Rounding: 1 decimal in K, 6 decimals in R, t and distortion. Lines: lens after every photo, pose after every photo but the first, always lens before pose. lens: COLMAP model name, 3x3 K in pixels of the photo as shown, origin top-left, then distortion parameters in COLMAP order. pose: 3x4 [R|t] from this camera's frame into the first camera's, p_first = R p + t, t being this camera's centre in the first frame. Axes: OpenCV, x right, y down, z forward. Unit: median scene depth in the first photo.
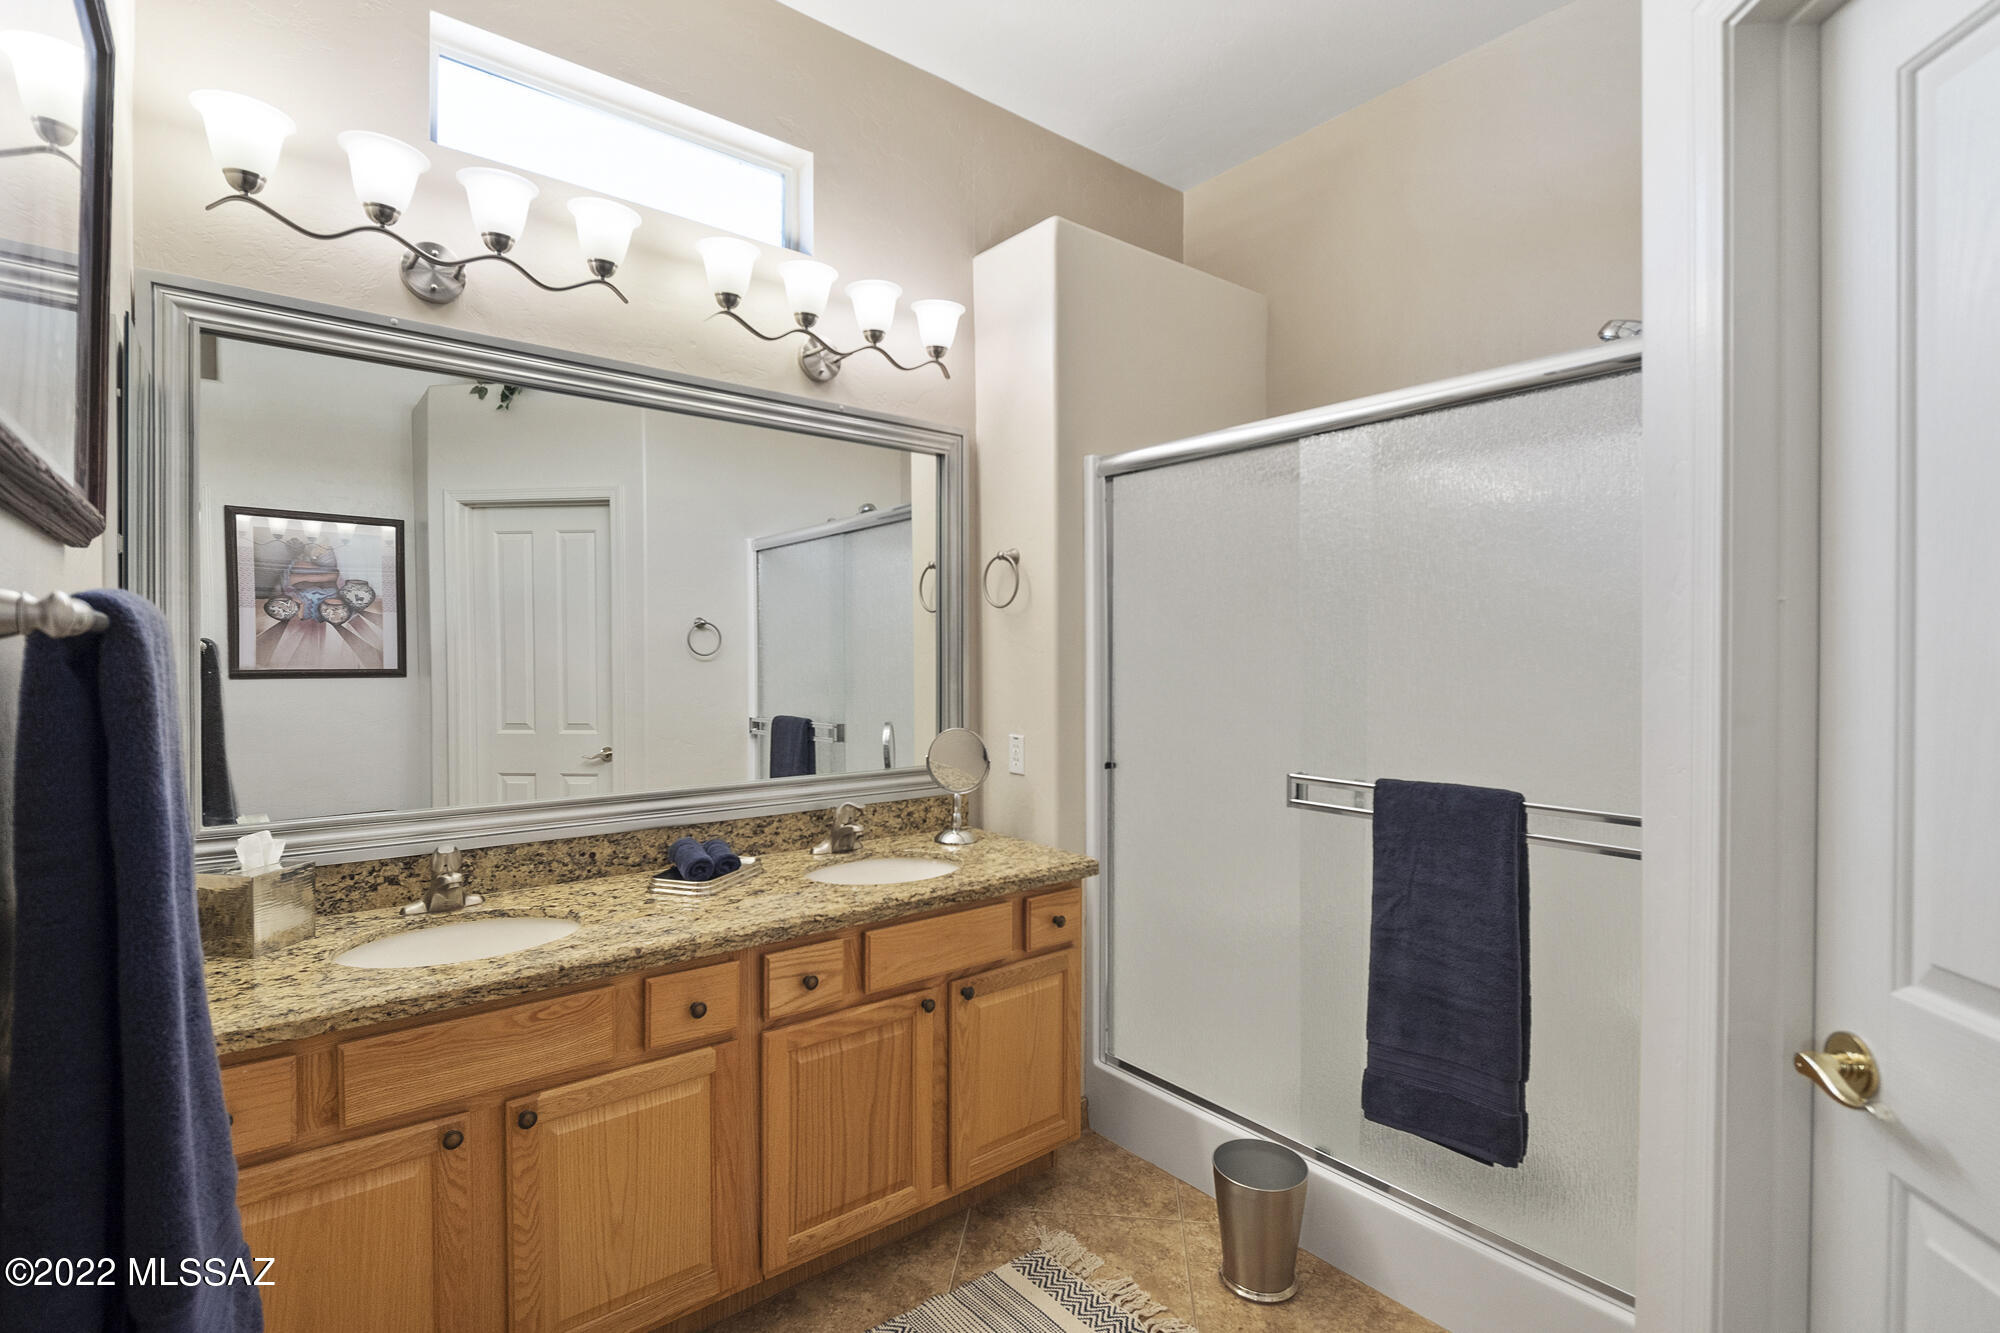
lens RADIAL K [[924.3, 0, 997.8], [0, 924.3, 665.6], [0, 0, 1]] dist [-0.019105, -0.000099]
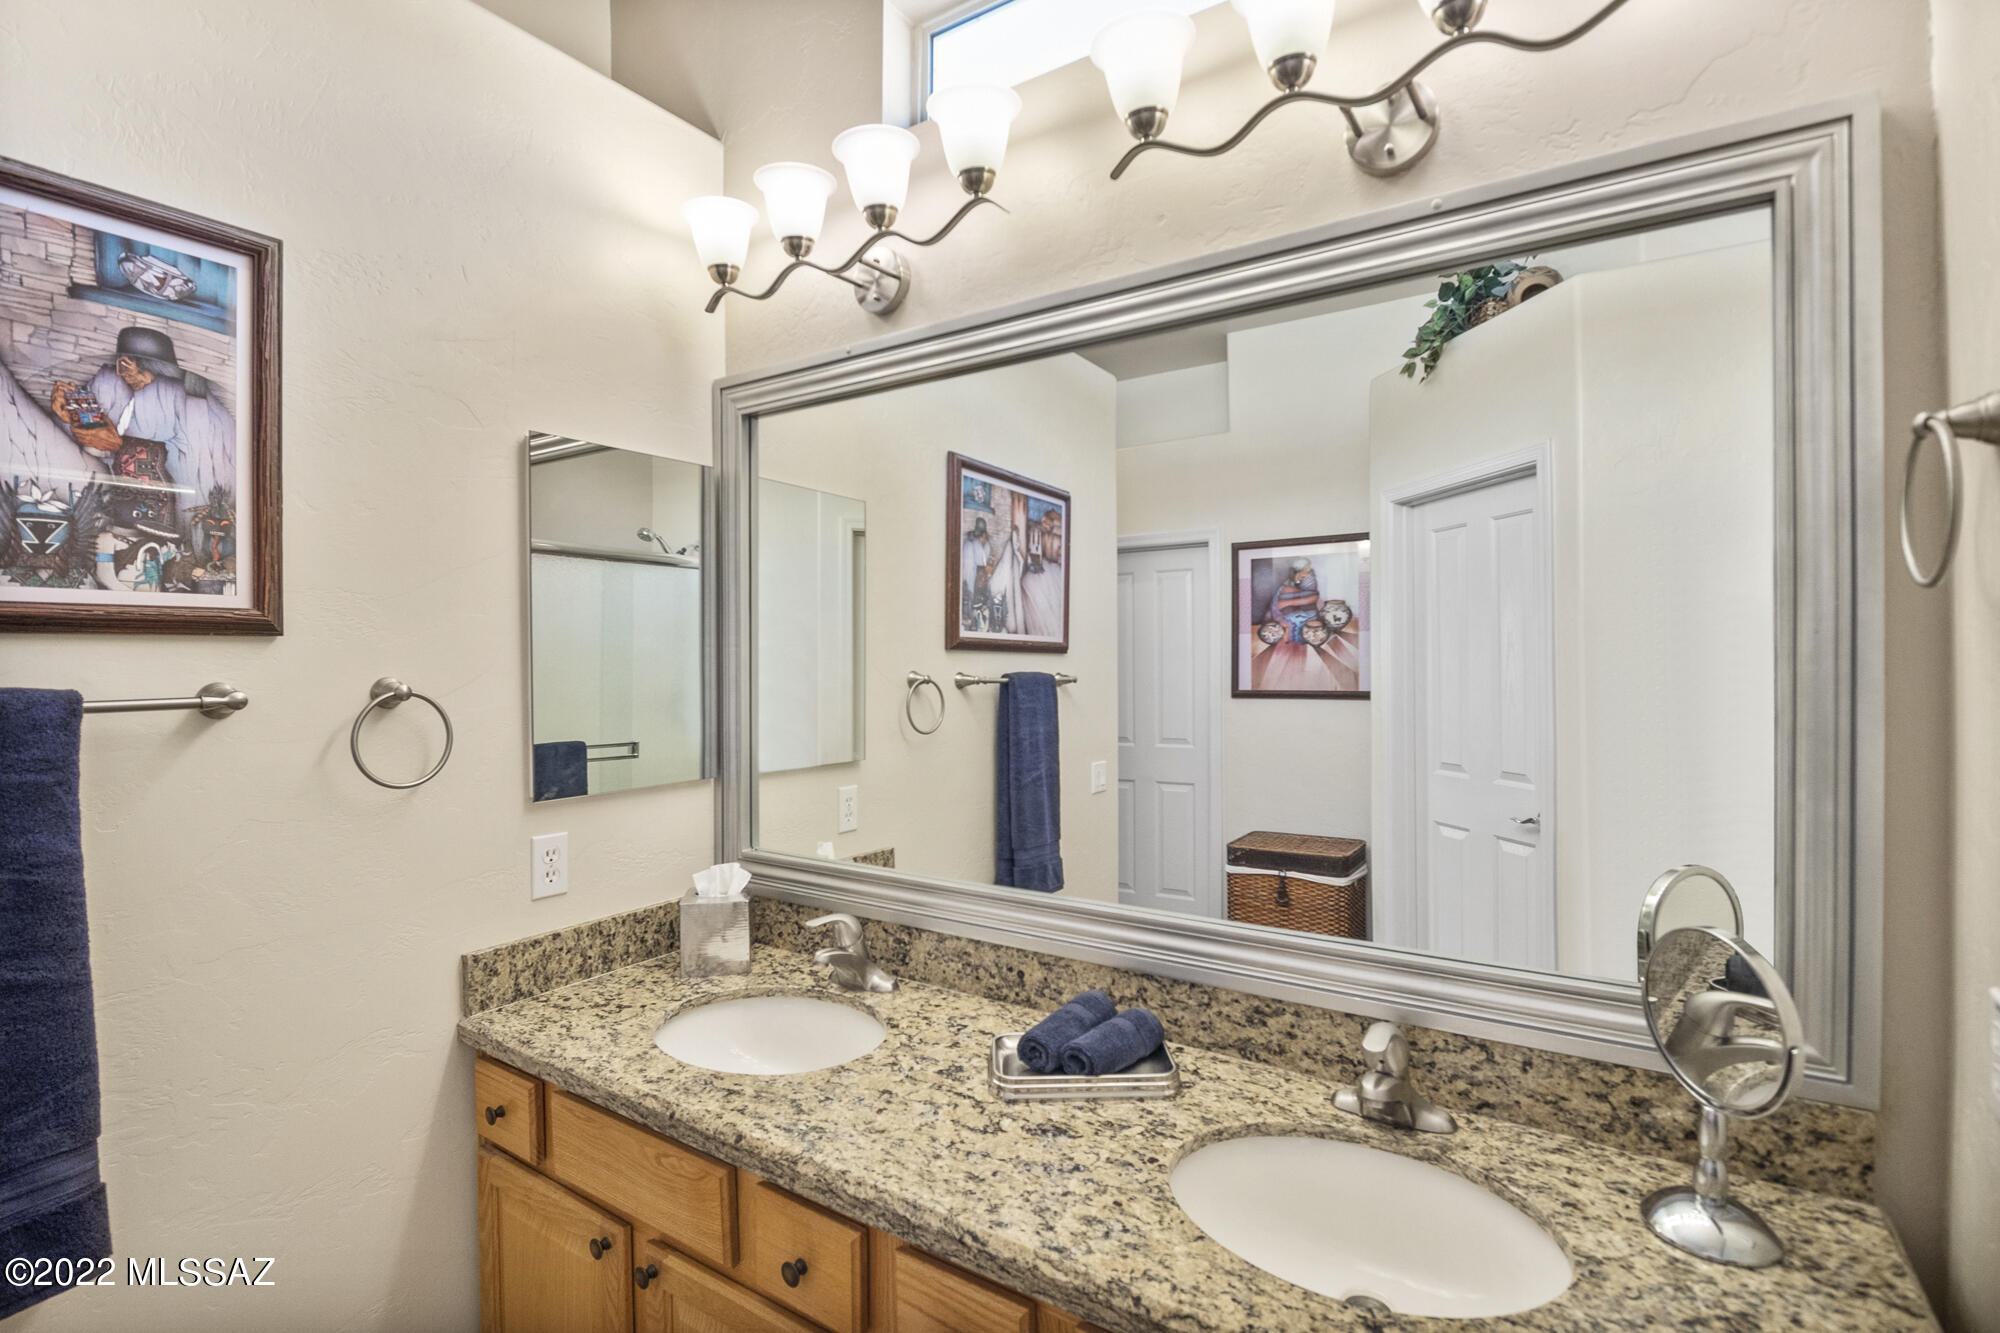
lens RADIAL K [[924.3, 0, 999.1], [0, 924.3, 667.3], [0, 0, 1]] dist [-0.019105, -0.000099]
pose [[0.289760, 0.000056, -0.957099, 0.235666], [-0.003484, 0.999993, -0.000996, -0.036028], [0.957093, 0.003623, 0.289758, 0.679481]]
